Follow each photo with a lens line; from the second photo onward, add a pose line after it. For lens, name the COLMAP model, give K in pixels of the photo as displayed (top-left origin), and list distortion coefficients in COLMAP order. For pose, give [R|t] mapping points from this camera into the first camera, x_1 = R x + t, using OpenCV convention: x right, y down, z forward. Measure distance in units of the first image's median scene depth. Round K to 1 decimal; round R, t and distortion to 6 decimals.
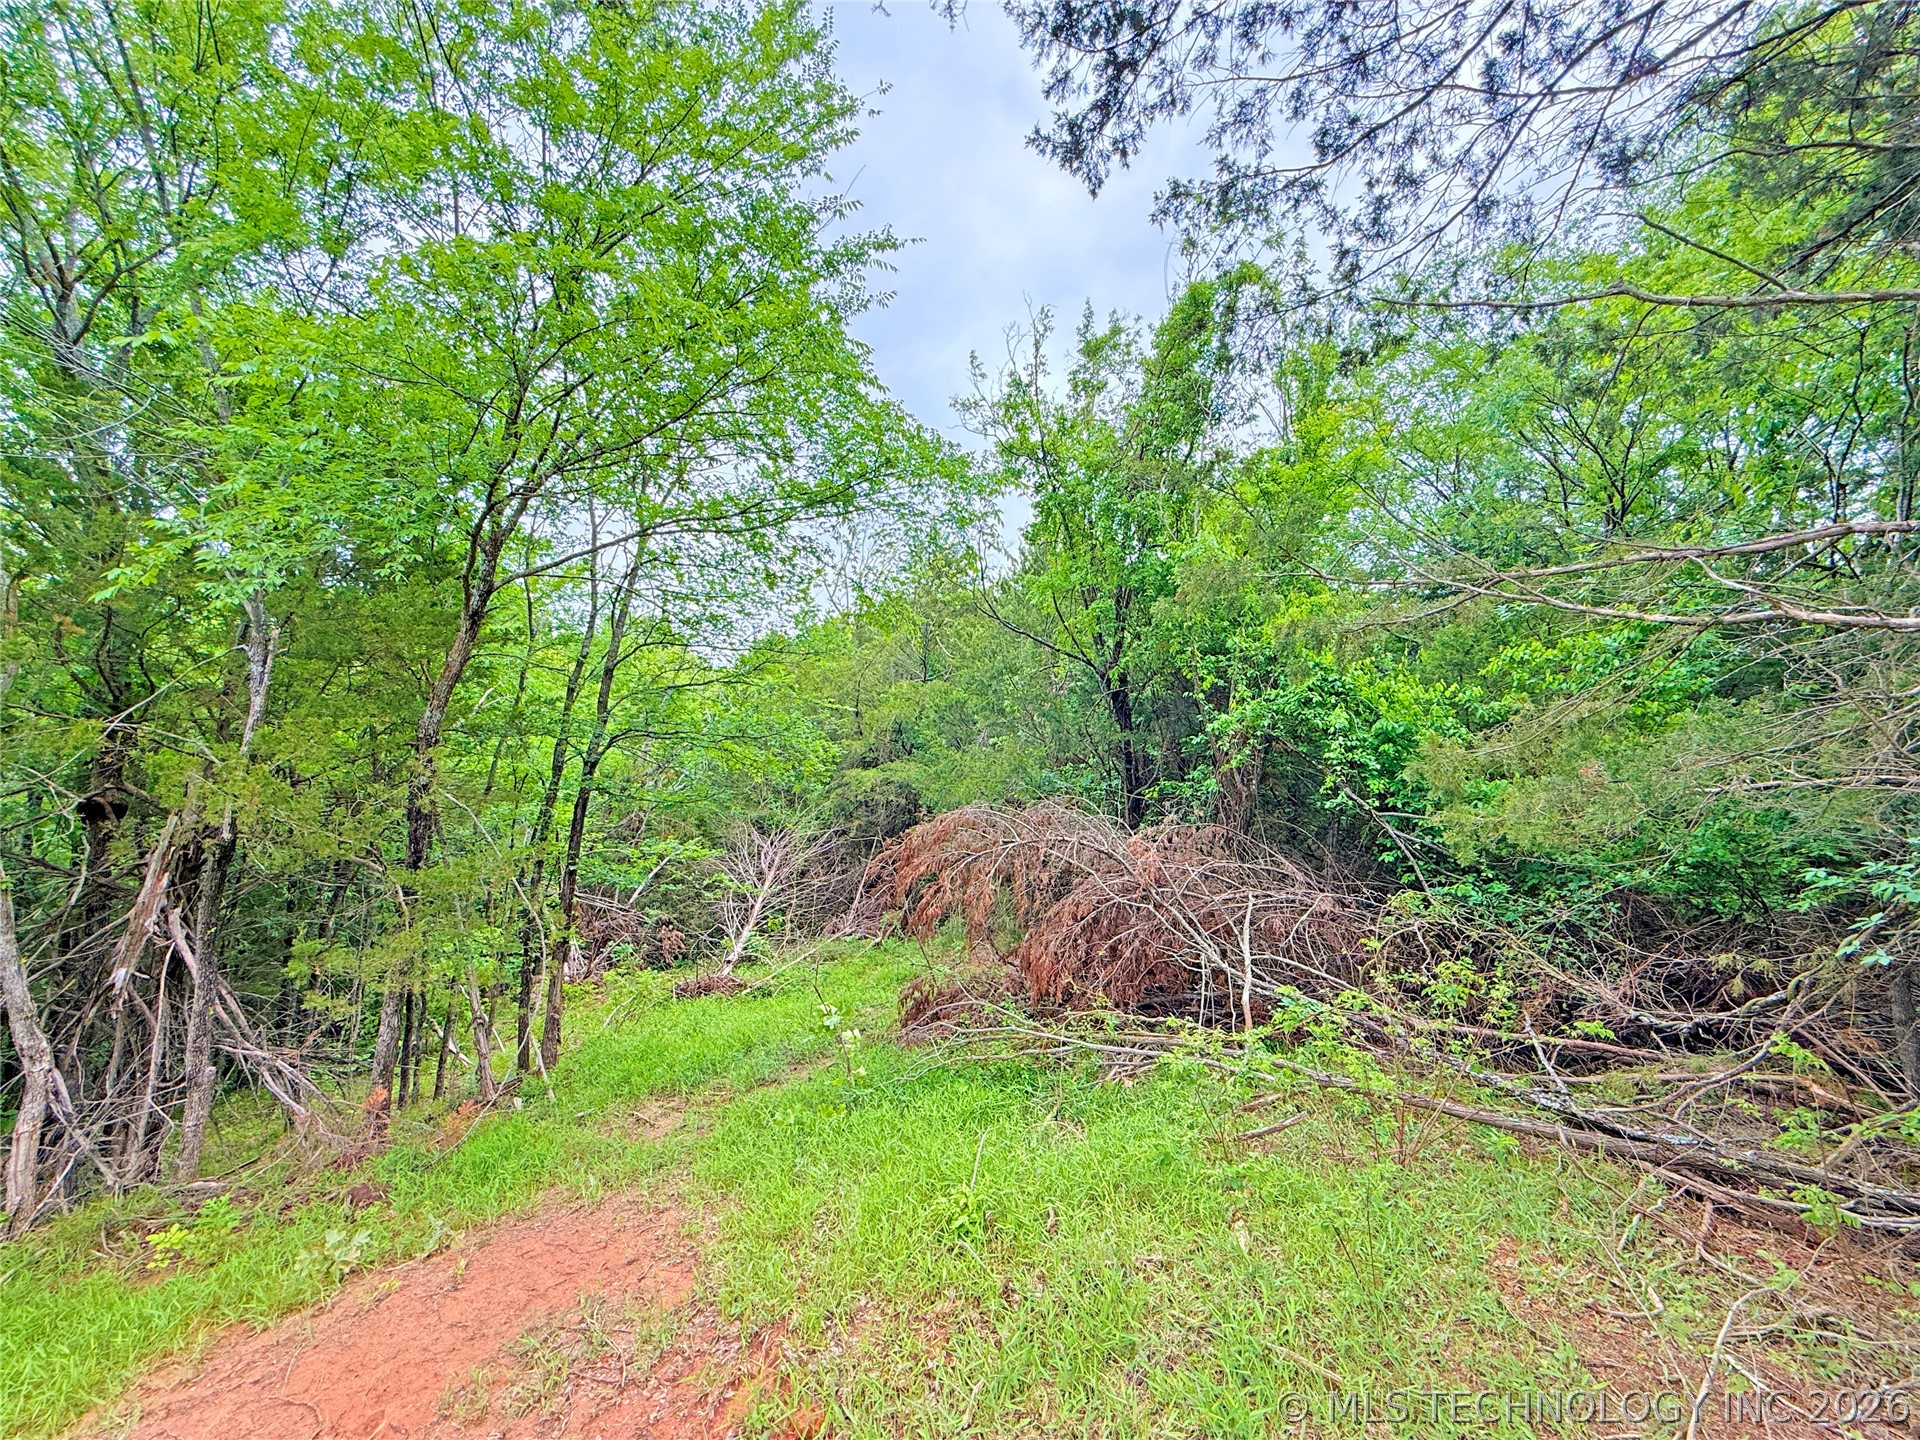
lens RADIAL K [[762.8, 0, 959.5], [0, 762.8, 715.4], [0, 0, 1]] dist [0.001115, -0.000350]
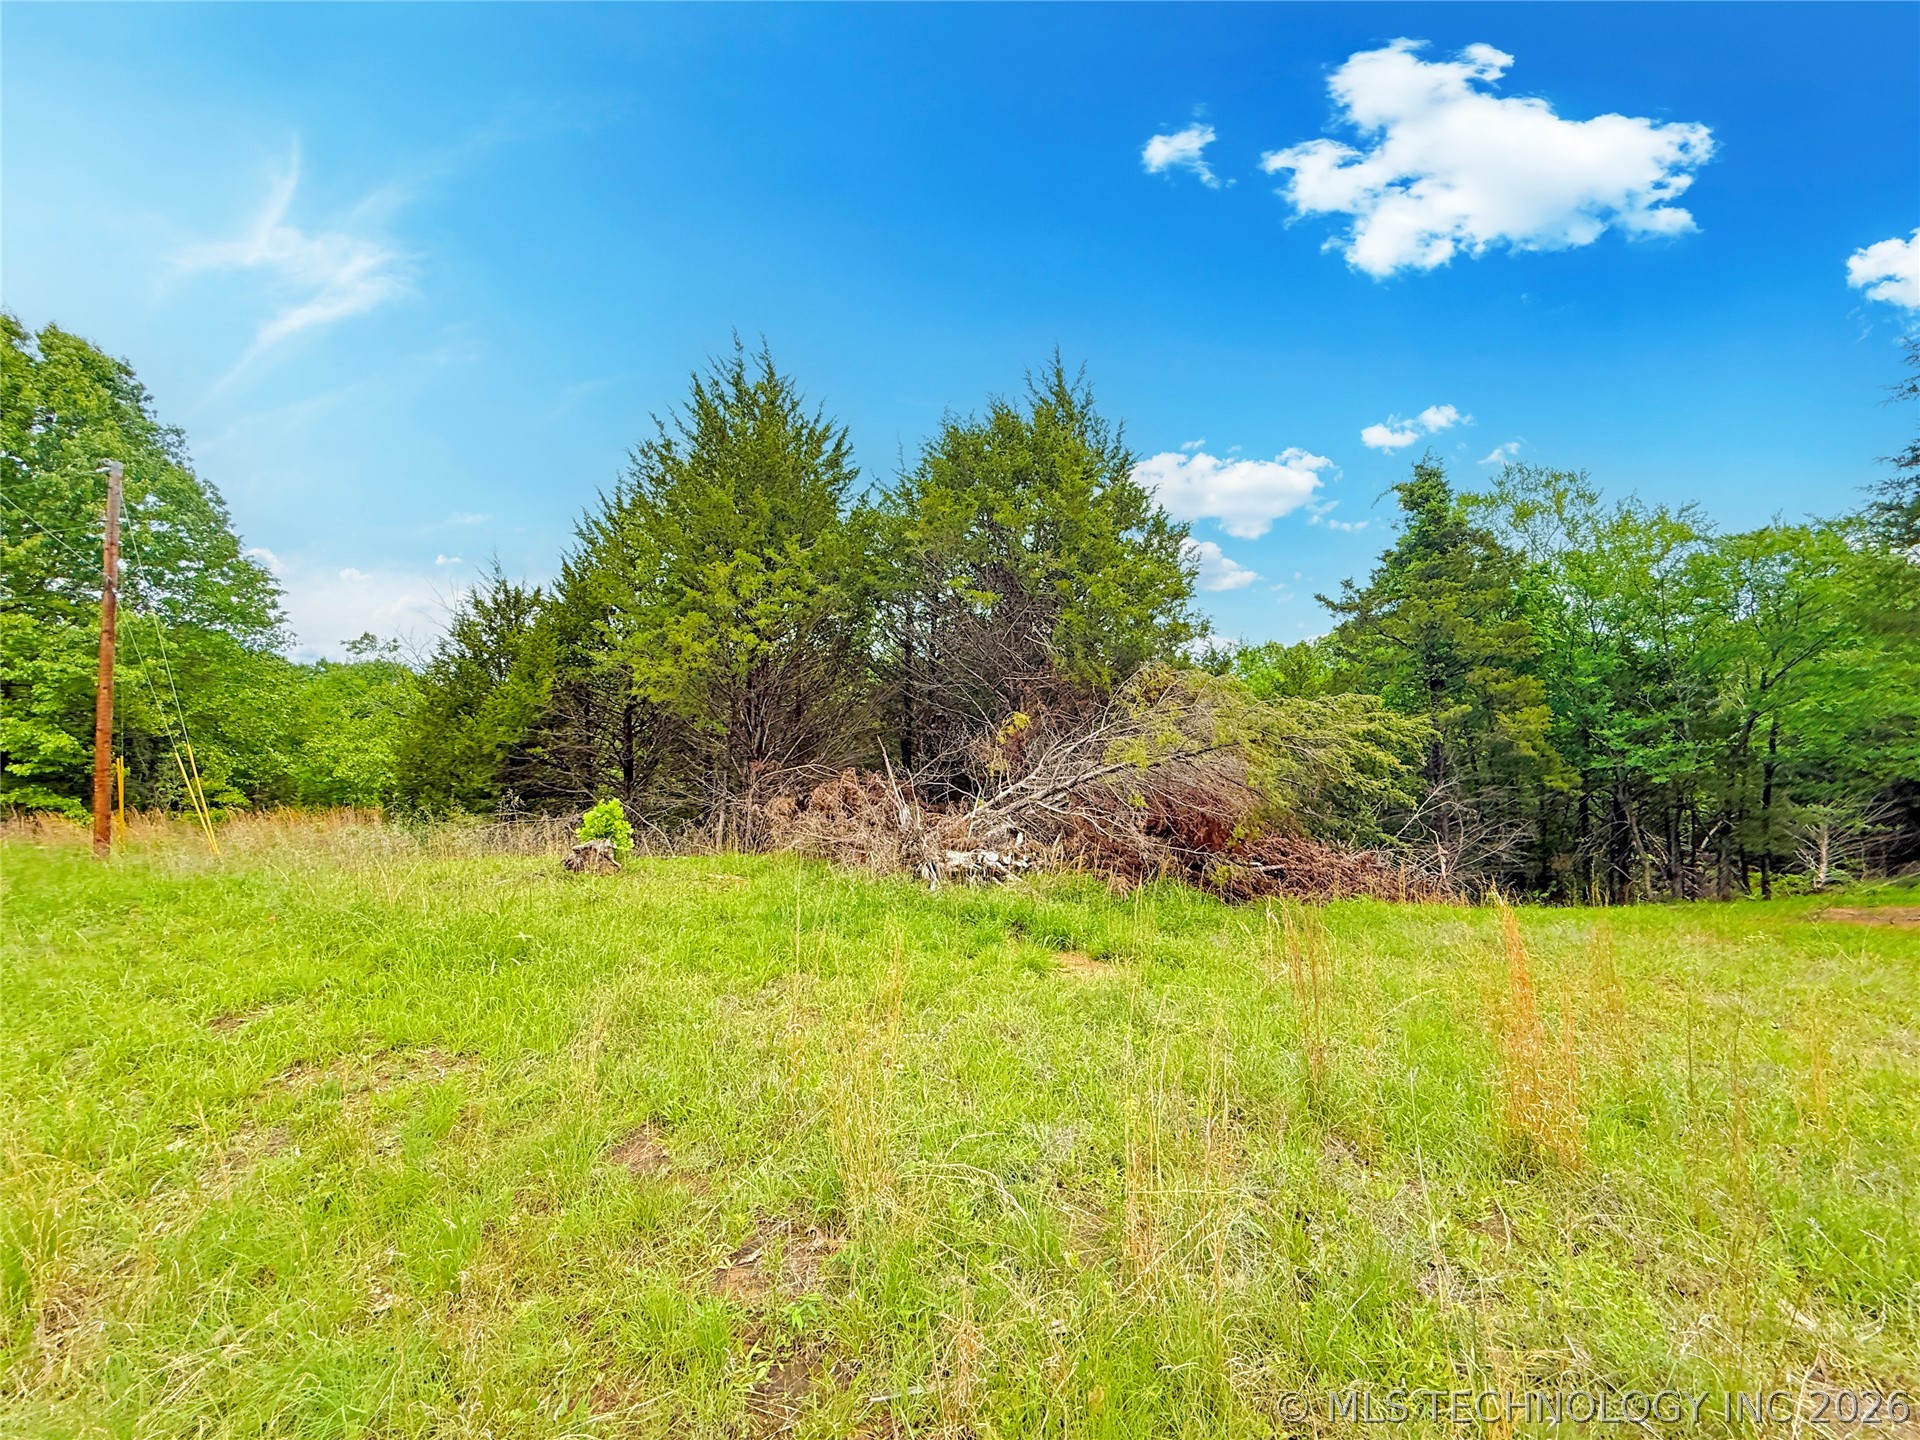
lens RADIAL K [[762.8, 0, 955.5], [0, 762.8, 721.0], [0, 0, 1]] dist [0.001115, -0.000350]
pose [[0.590419, -0.089160, -0.802157, -0.115022], [0.117076, 0.992829, -0.024181, -0.432956], [0.798561, -0.079636, 0.596623, -3.131266]]
